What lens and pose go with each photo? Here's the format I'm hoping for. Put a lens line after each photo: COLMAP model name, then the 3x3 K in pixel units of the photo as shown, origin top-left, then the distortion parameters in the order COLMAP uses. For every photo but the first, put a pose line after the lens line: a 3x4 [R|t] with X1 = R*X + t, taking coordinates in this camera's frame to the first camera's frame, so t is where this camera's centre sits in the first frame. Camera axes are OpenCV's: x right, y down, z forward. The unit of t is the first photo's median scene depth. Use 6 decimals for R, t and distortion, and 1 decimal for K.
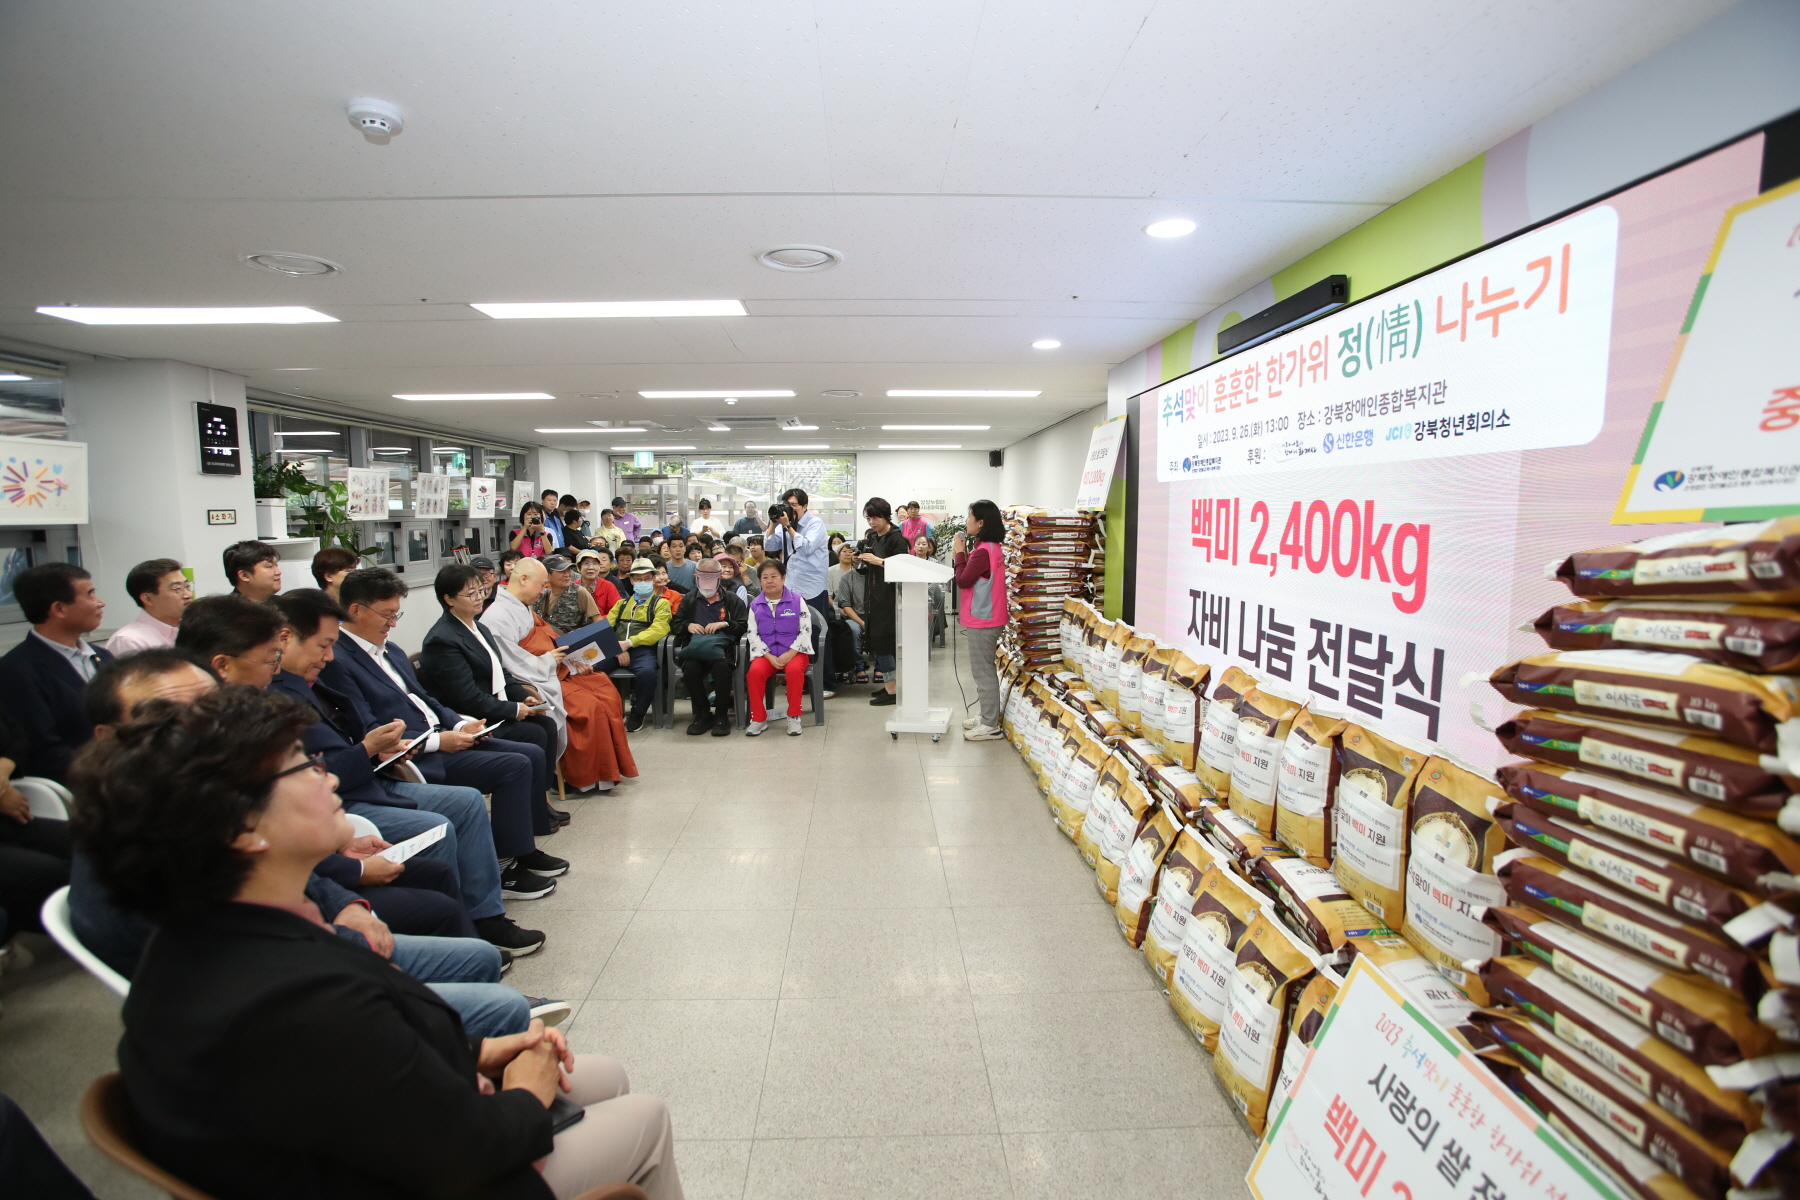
lens RADIAL K [[837.9, 0, 902.3], [0, 837.9, 617.4], [0, 0, 1]] dist [-0.075196, 0.025913]
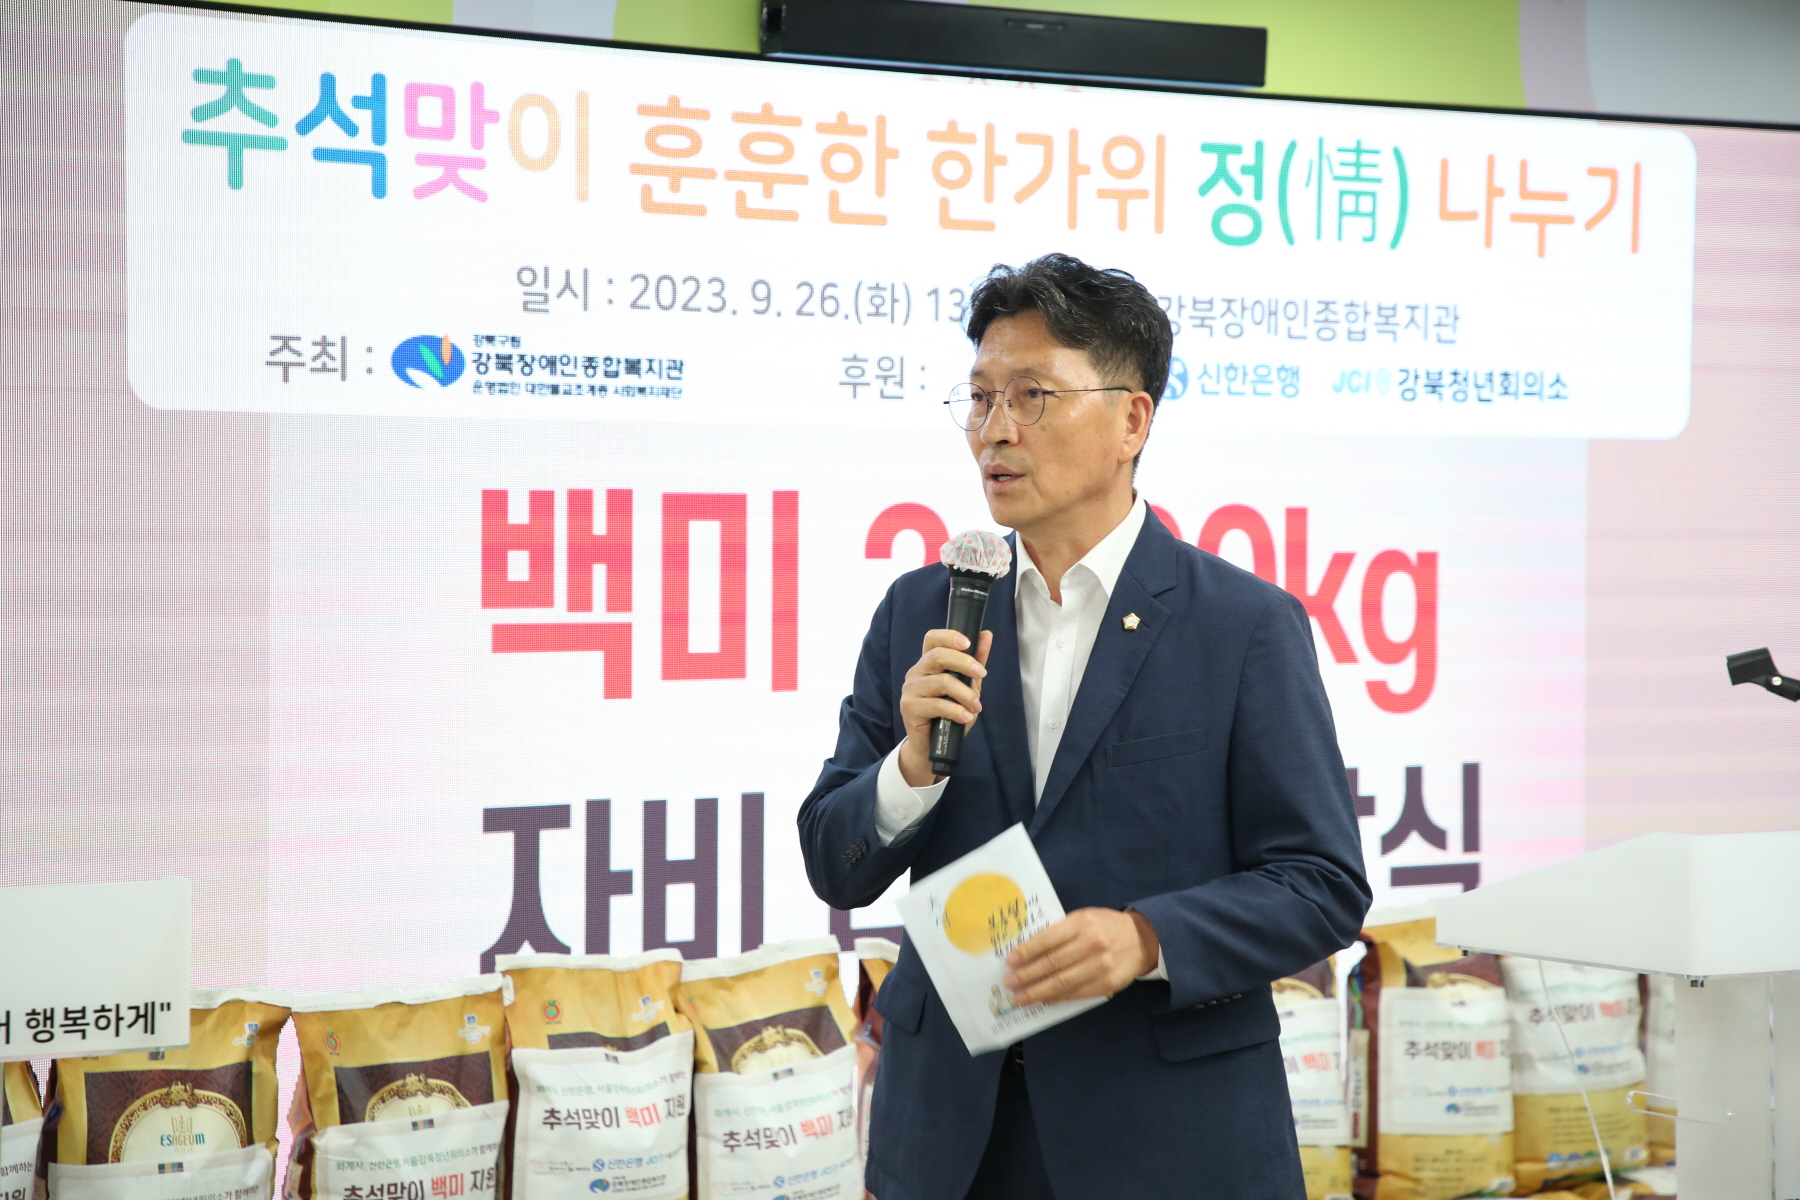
lens RADIAL K [[4209.0, 0, 901.4], [0, 4209.0, 606.5], [0, 0, 1]] dist [0.518660, 0.000000]
pose [[-0.553715, -0.012765, 0.832609, -1.509891], [0.106177, 0.990639, 0.085799, -0.345365], [-0.825910, 0.135912, -0.547176, 2.744018]]
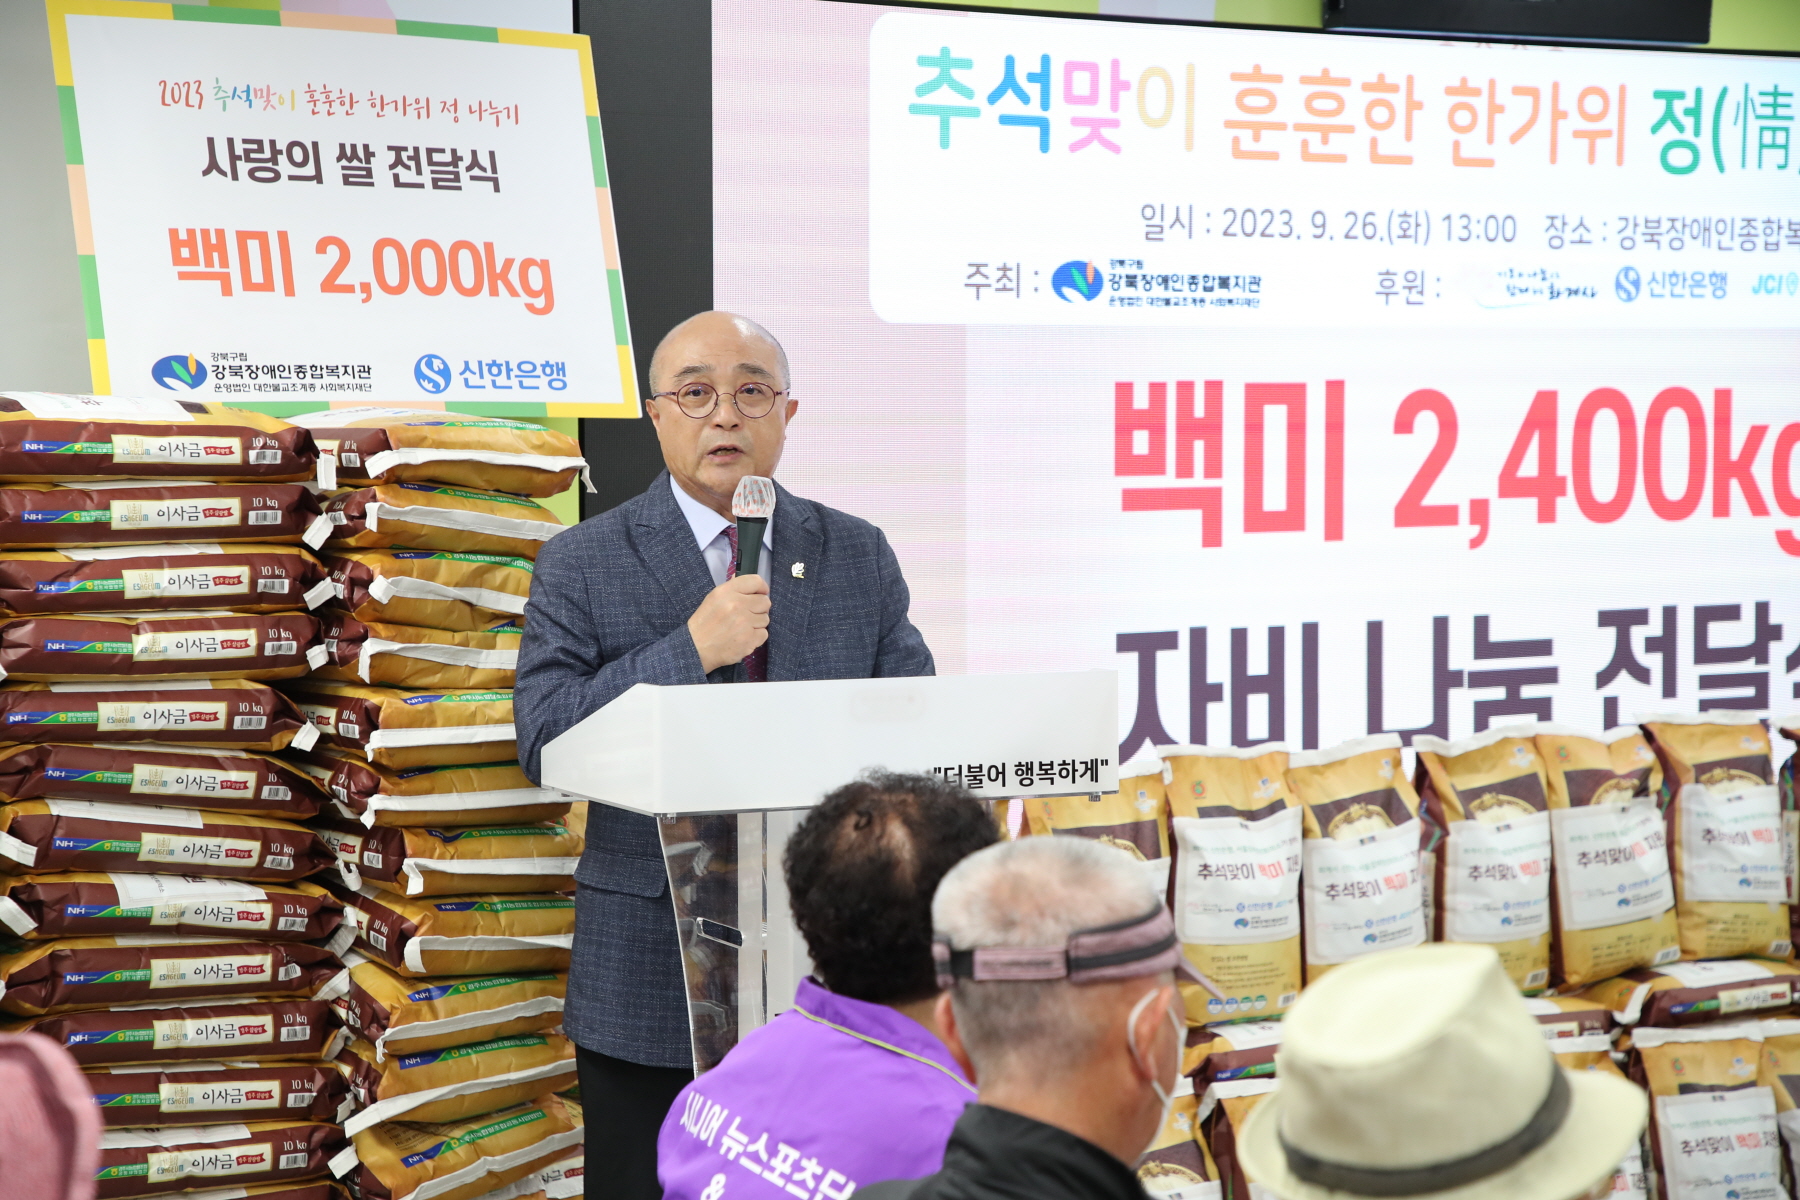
lens RADIAL K [[3745.5, 0, 905.2], [0, 3745.5, 608.7], [0, 0, 1]] dist [0.423063, 0.000000]
pose [[-0.539537, -0.035670, 0.841206, -1.572430], [0.114183, 0.986772, 0.115079, -0.396393], [-0.834184, 0.158141, -0.528327, 3.185599]]
